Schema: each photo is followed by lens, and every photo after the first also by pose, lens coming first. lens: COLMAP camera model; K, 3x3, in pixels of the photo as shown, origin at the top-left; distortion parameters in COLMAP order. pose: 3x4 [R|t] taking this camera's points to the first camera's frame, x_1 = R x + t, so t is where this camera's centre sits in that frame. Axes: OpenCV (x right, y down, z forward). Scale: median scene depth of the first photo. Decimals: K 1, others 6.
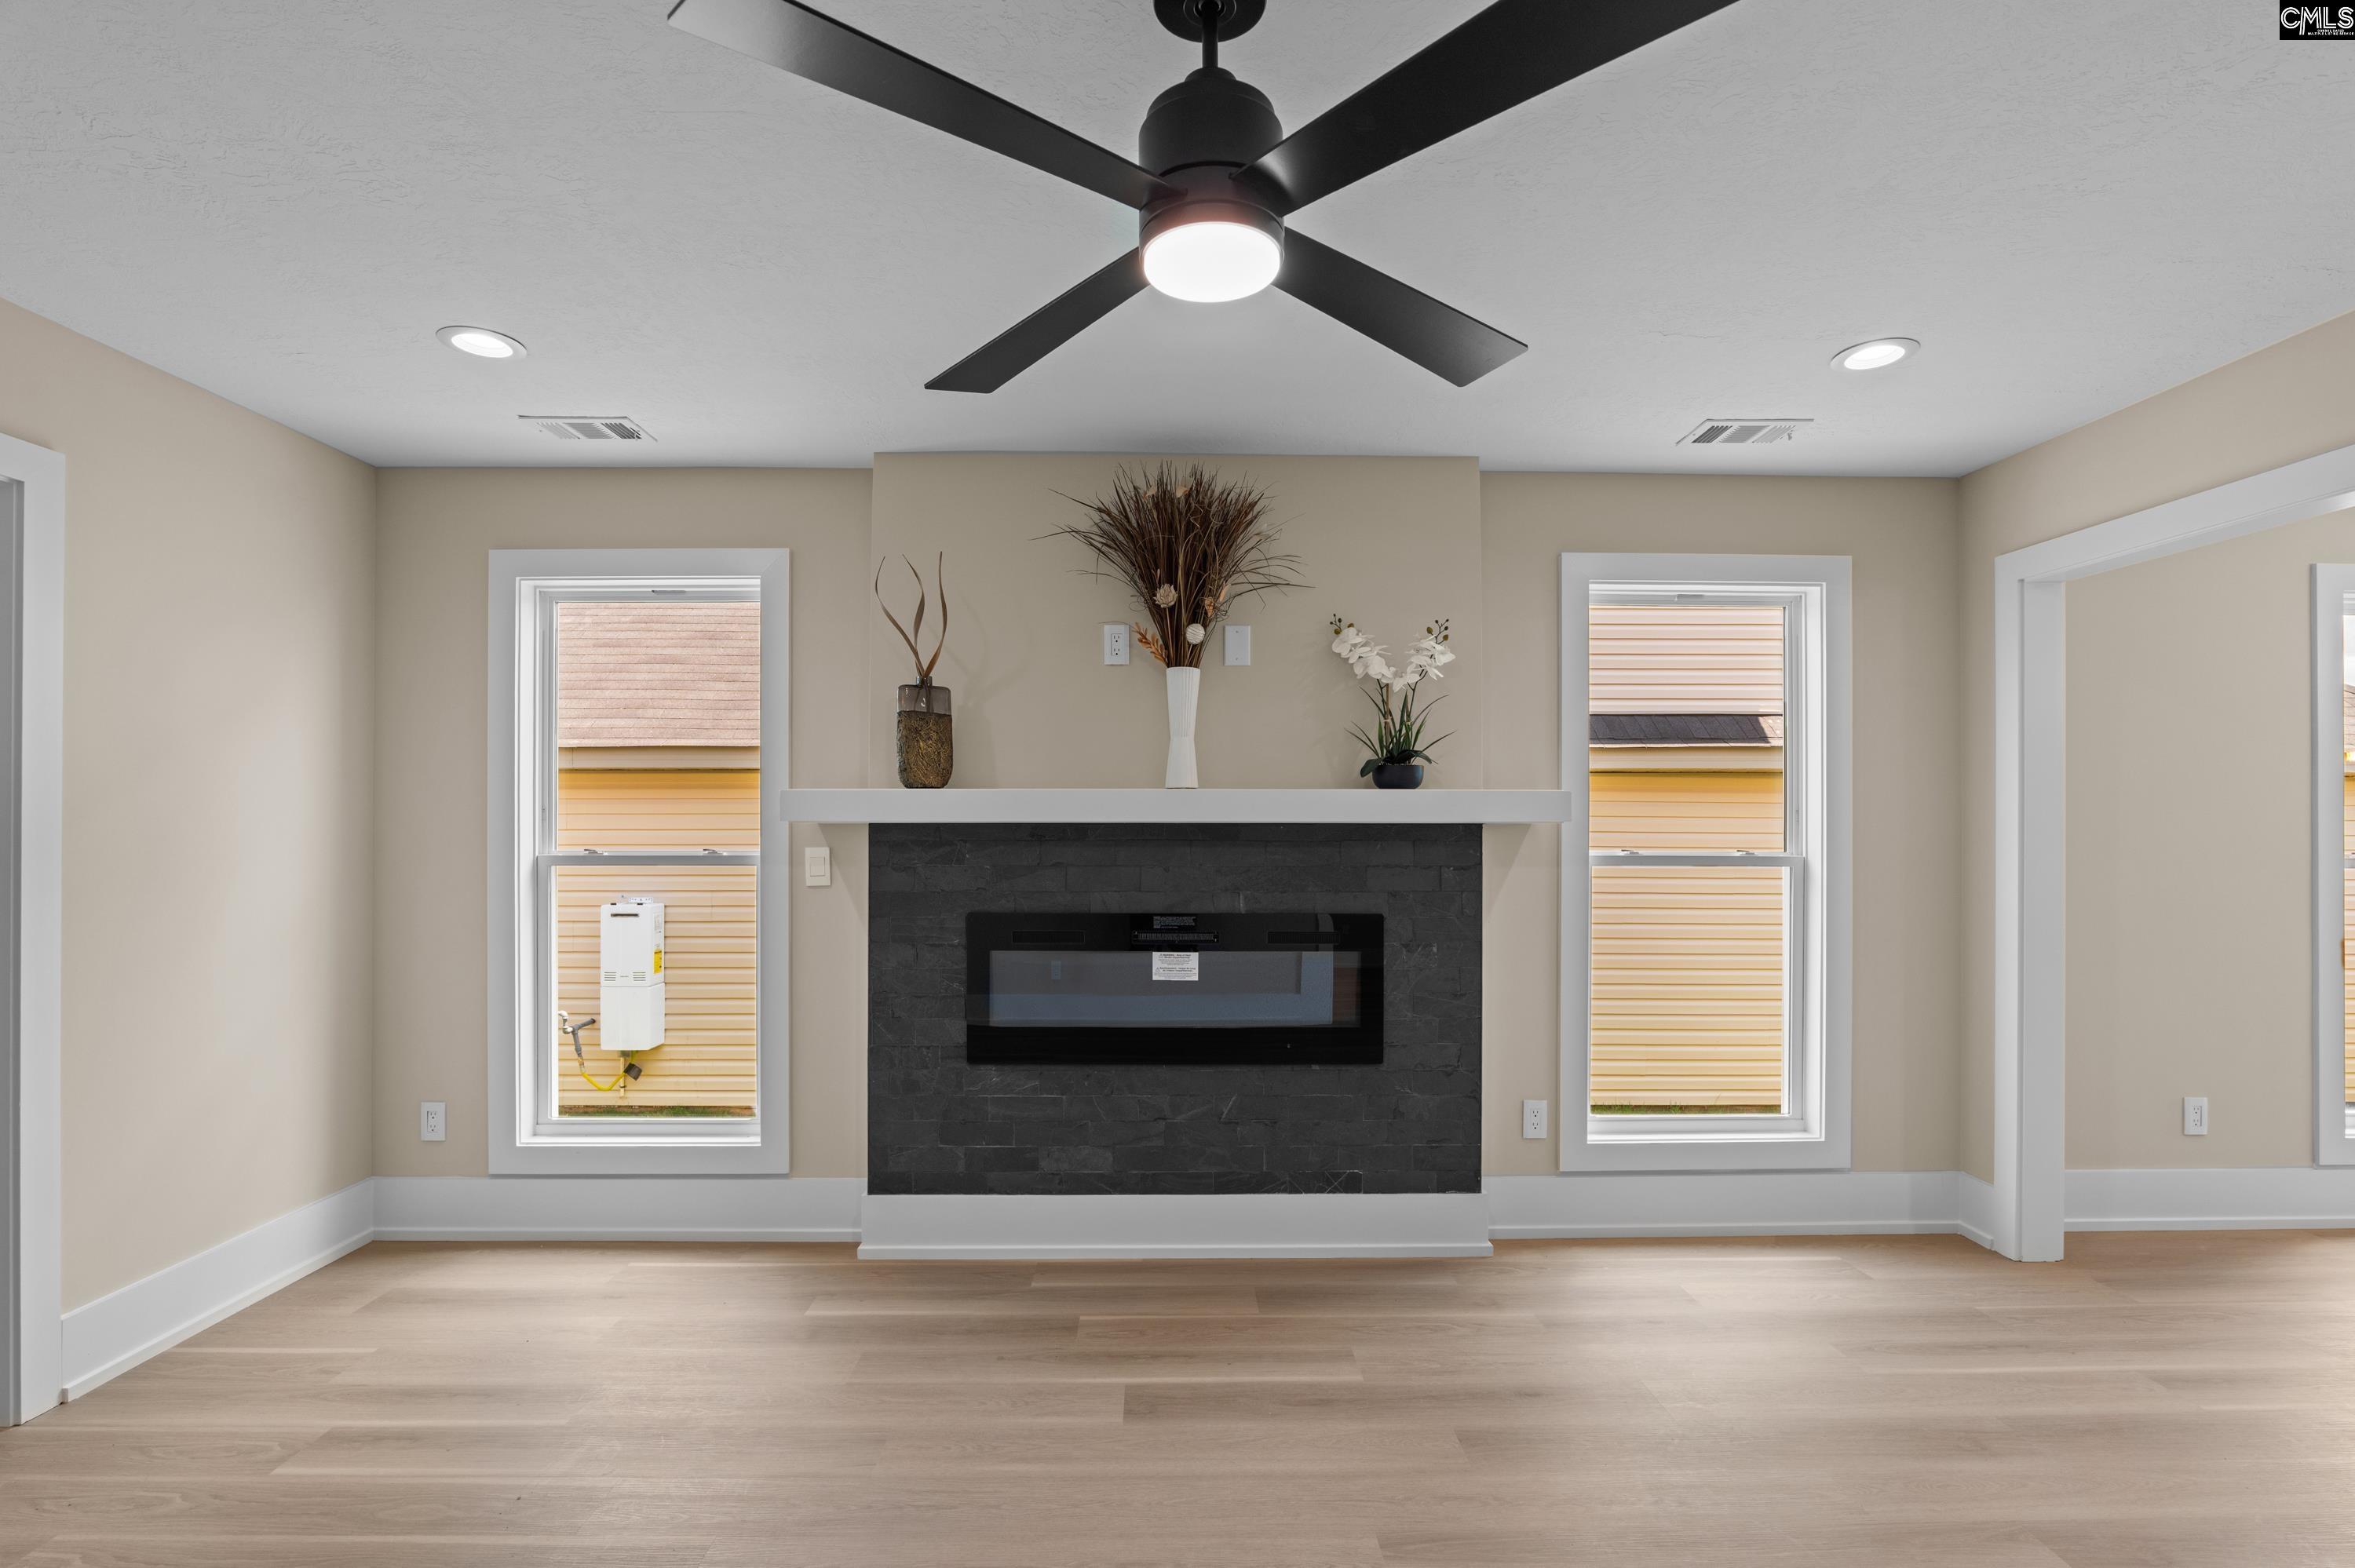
lens RADIAL K [[1103.6, 0, 1195.7], [0, 1103.6, 812.2], [0, 0, 1]] dist [-0.023767, 0.006647]
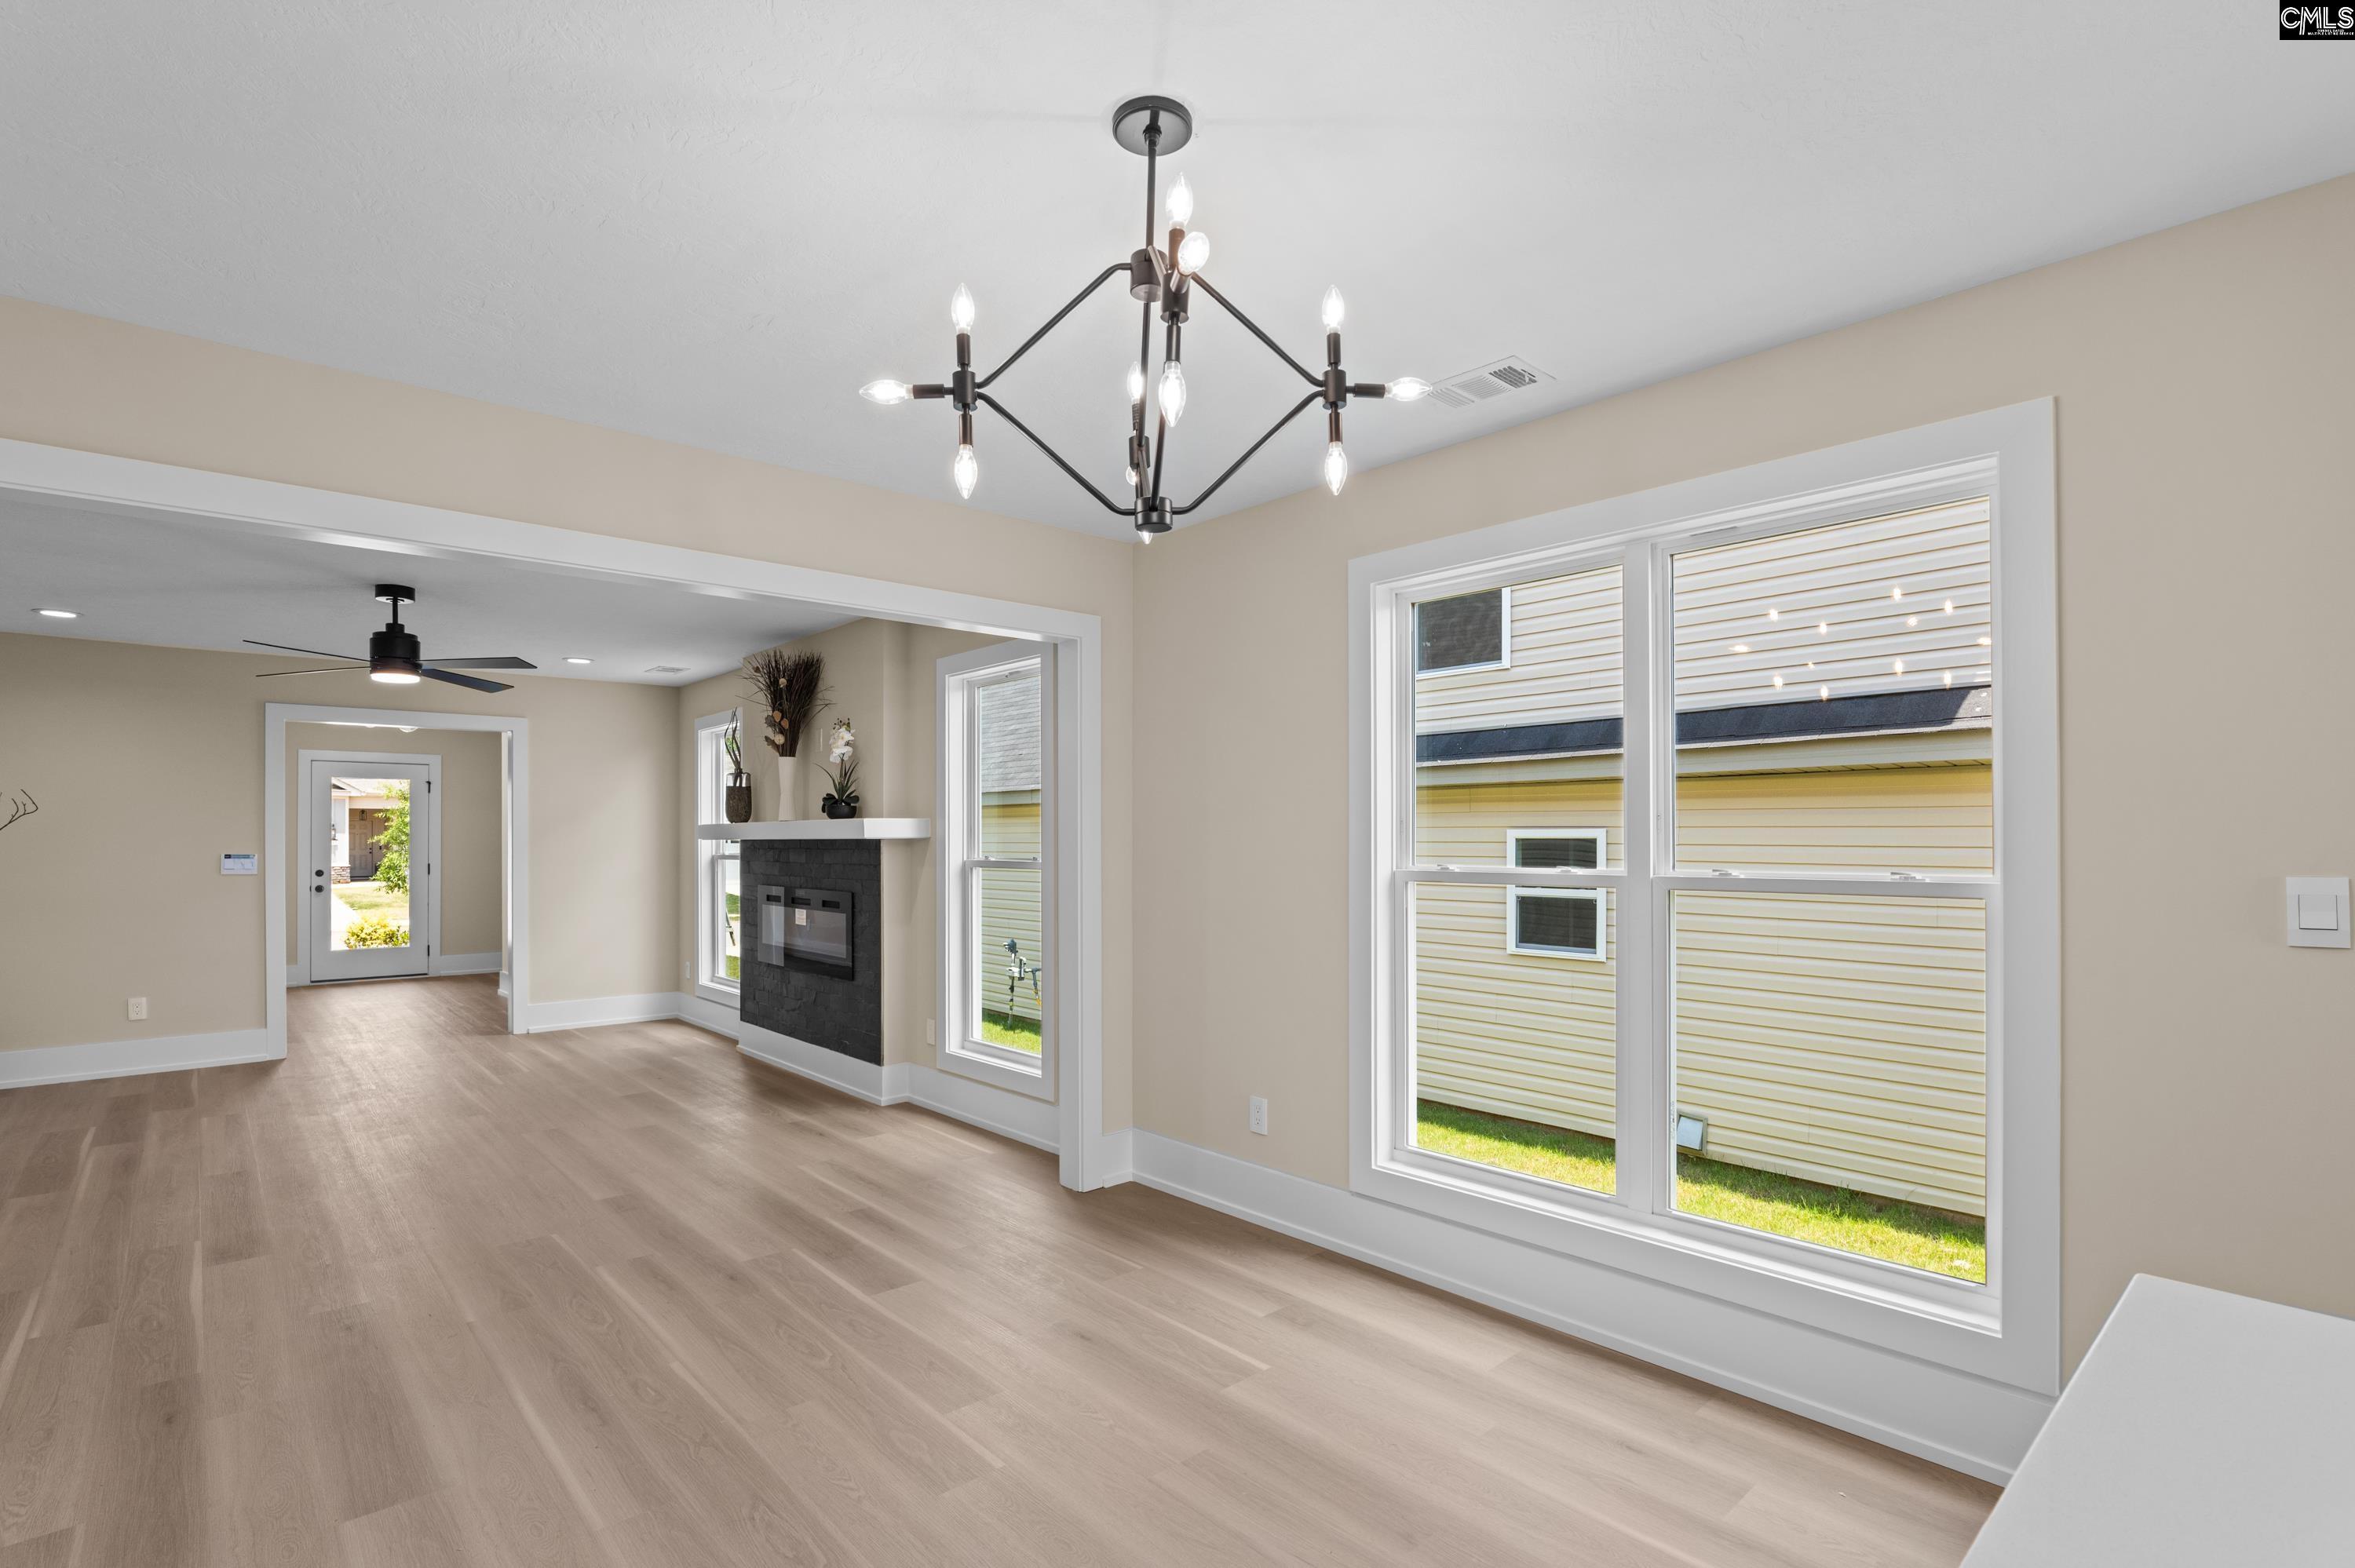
lens RADIAL K [[1103.6, 0, 1169.2], [0, 1103.6, 817.1], [0, 0, 1]] dist [-0.023767, 0.006647]
pose [[0.655512, -0.017061, -0.754992, 1.775347], [0.012938, 0.999852, -0.011361, 0.001359], [0.755074, -0.002321, 0.655636, 0.256561]]
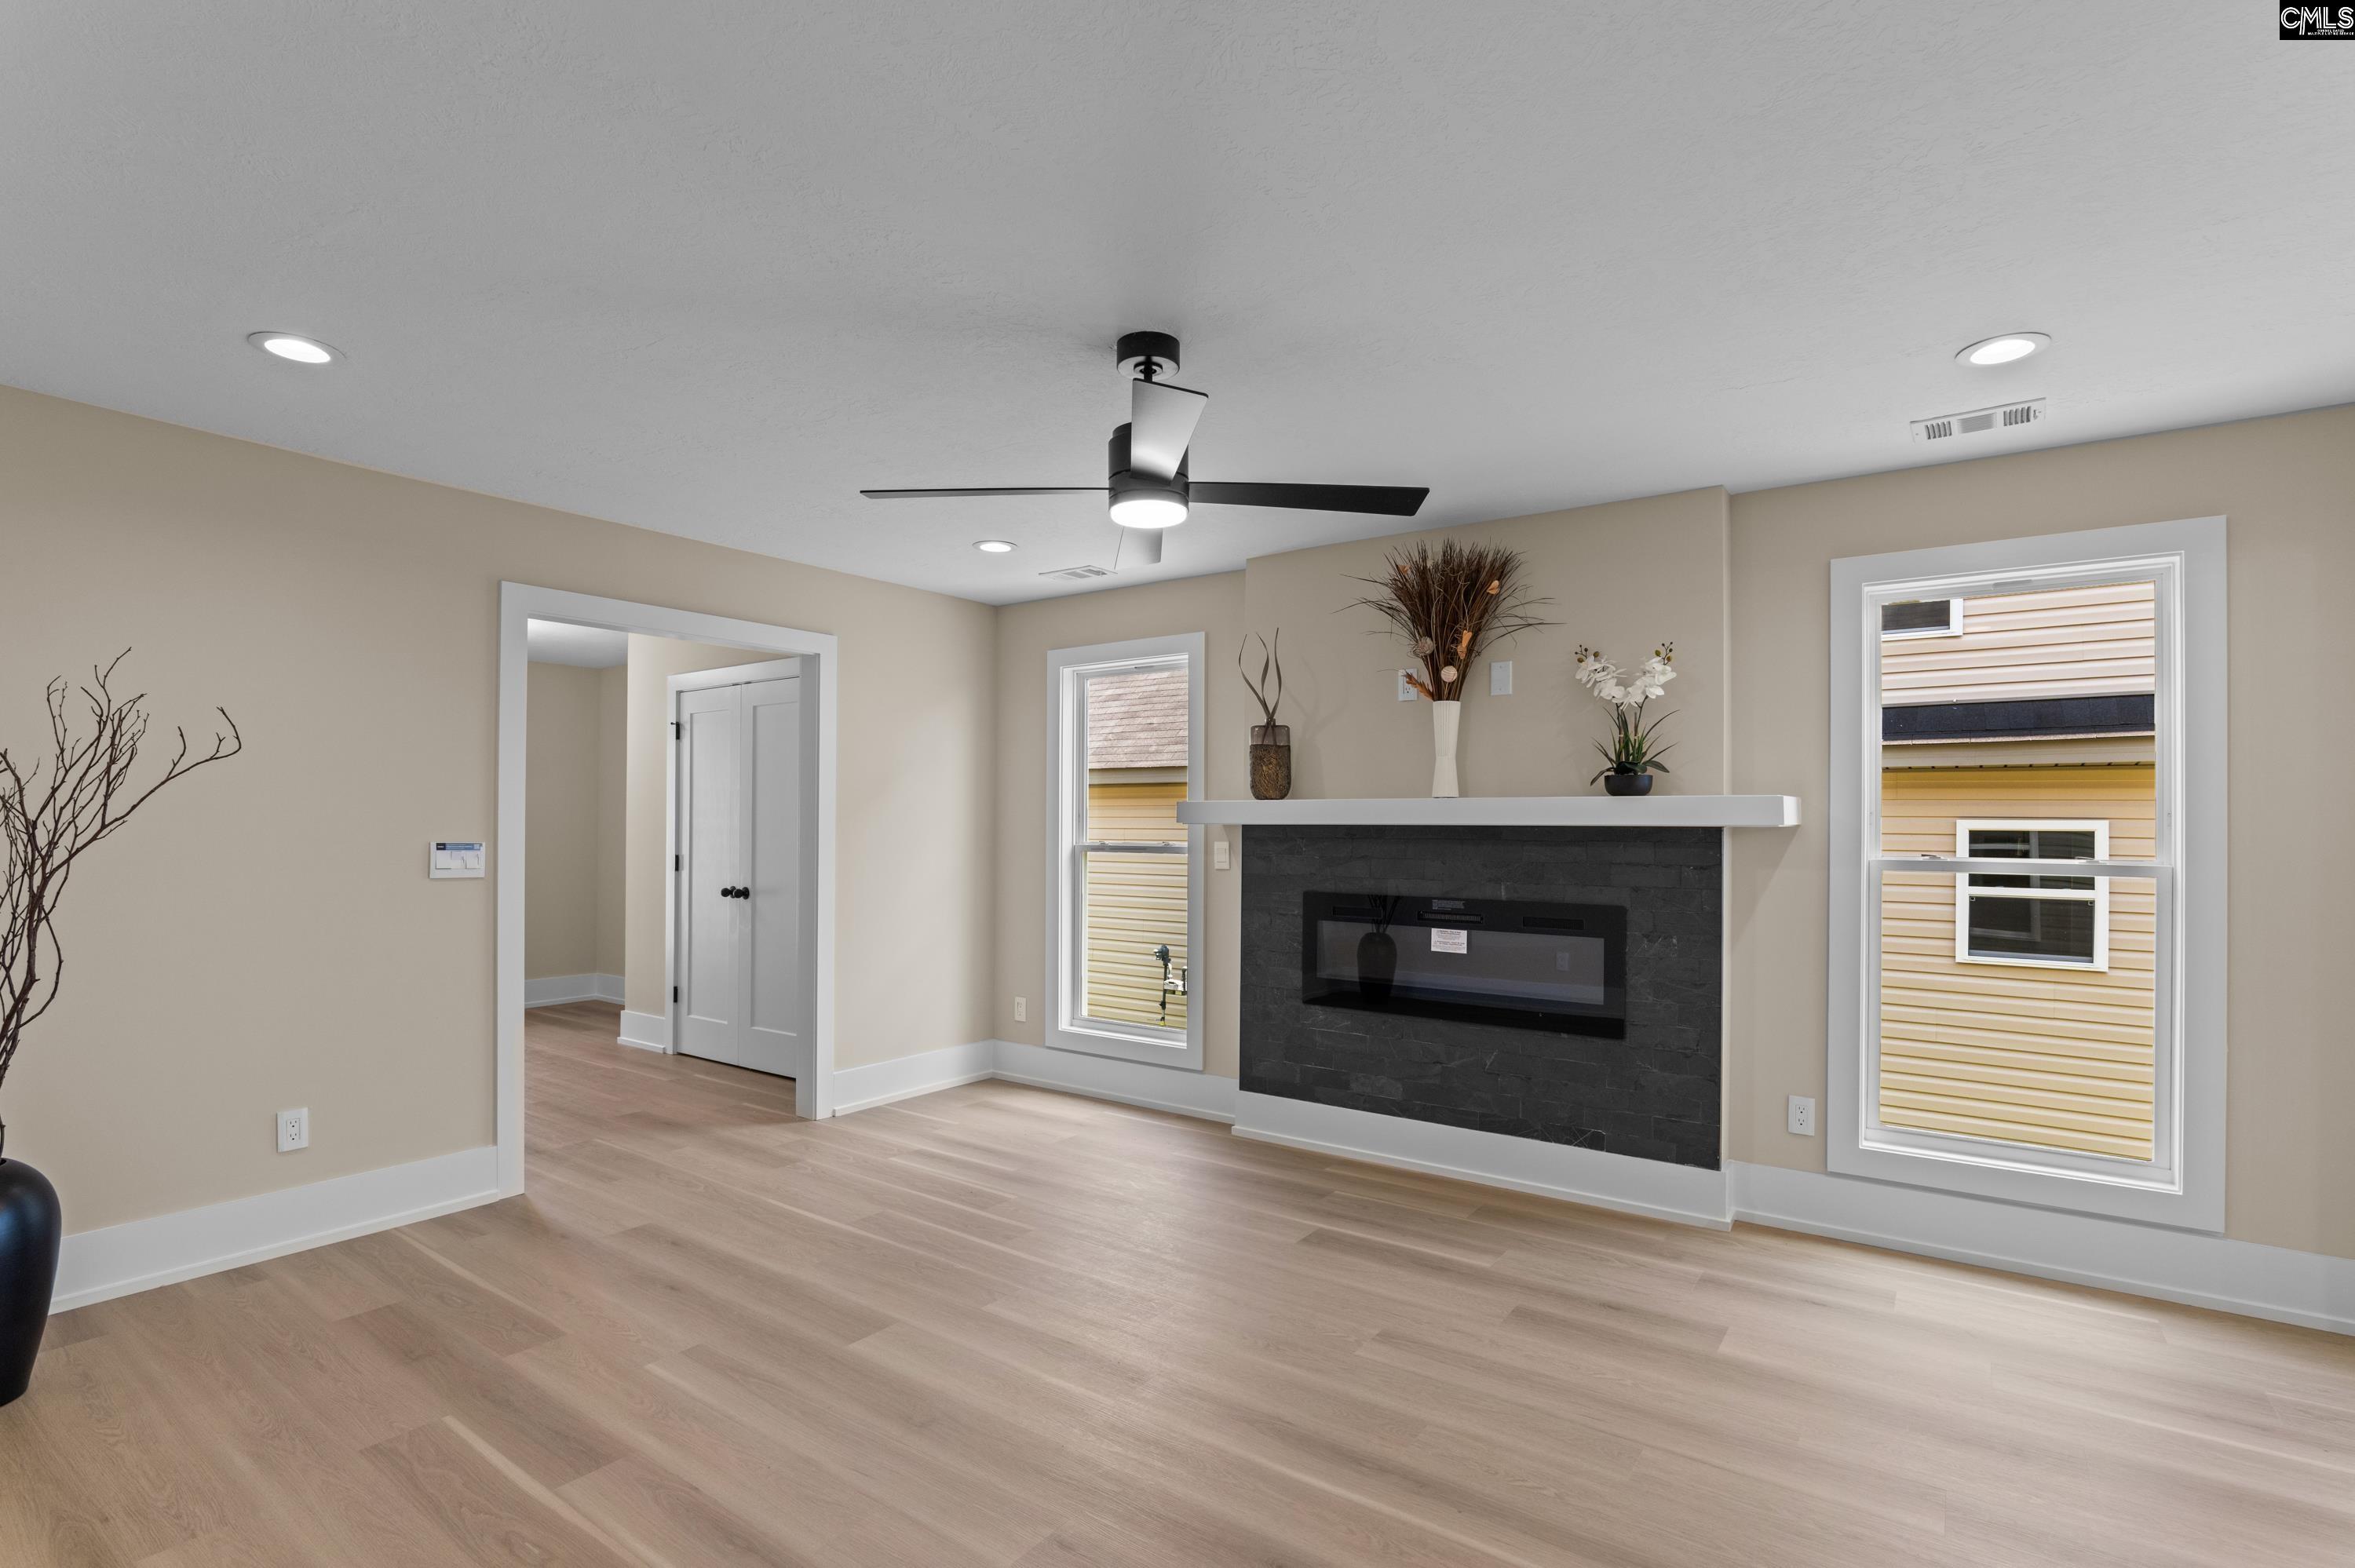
lens RADIAL K [[1103.6, 0, 1170.1], [0, 1103.6, 805.6], [0, 0, 1]] dist [-0.023767, 0.006647]
pose [[0.801697, -0.006568, -0.597695, 0.469955], [0.002063, 0.999964, -0.008222, -0.002754], [0.597727, 0.005358, 0.801682, -0.179741]]
